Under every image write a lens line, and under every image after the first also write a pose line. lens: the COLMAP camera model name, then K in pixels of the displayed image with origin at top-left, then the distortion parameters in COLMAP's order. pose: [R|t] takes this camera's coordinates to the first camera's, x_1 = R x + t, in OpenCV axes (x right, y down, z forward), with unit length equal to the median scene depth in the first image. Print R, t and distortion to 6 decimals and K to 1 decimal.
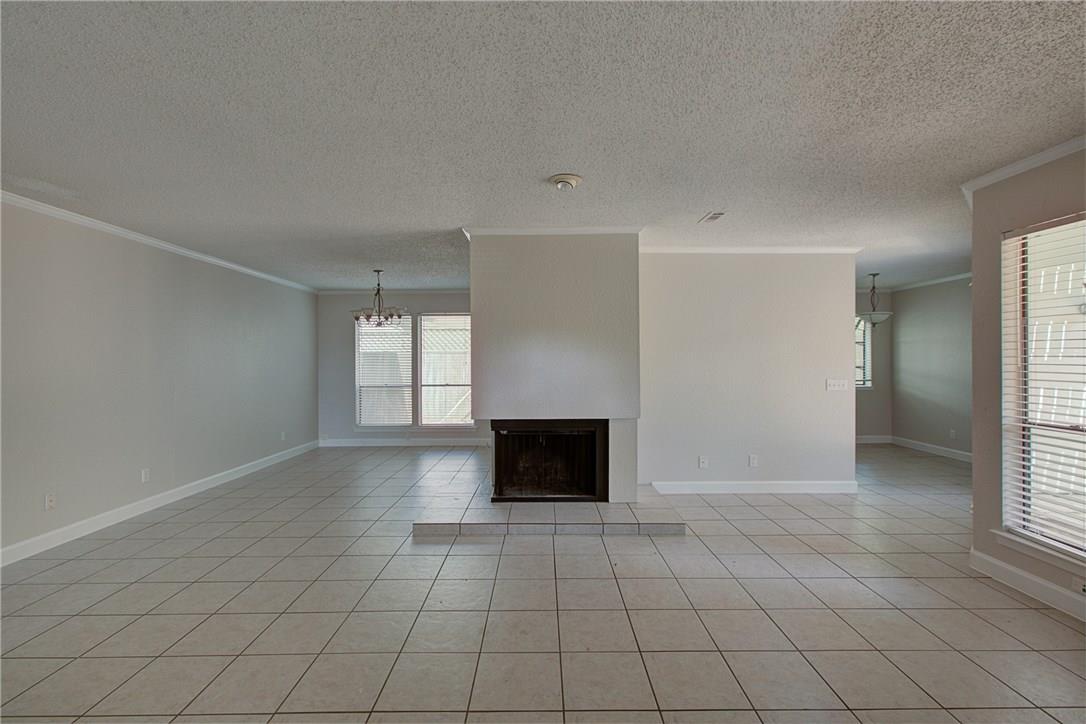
lens RADIAL K [[484.4, 0, 547.8], [0, 484.4, 362.2], [0, 0, 1]] dist [-0.000867, 0.000621]
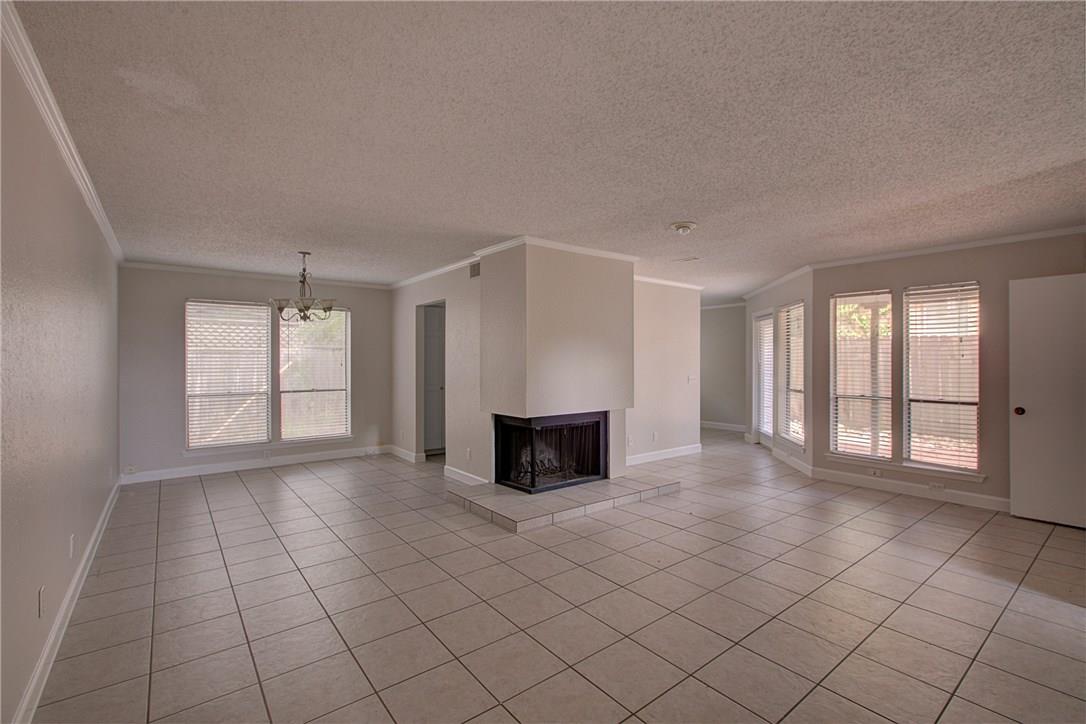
lens RADIAL K [[484.4, 0, 551.9], [0, 484.4, 361.3], [0, 0, 1]] dist [-0.000867, 0.000621]
pose [[0.789494, 0.003386, 0.613749, -0.631467], [0.000643, 0.999980, -0.006344, 0.001779], [-0.613758, 0.005404, 0.789476, 0.106270]]
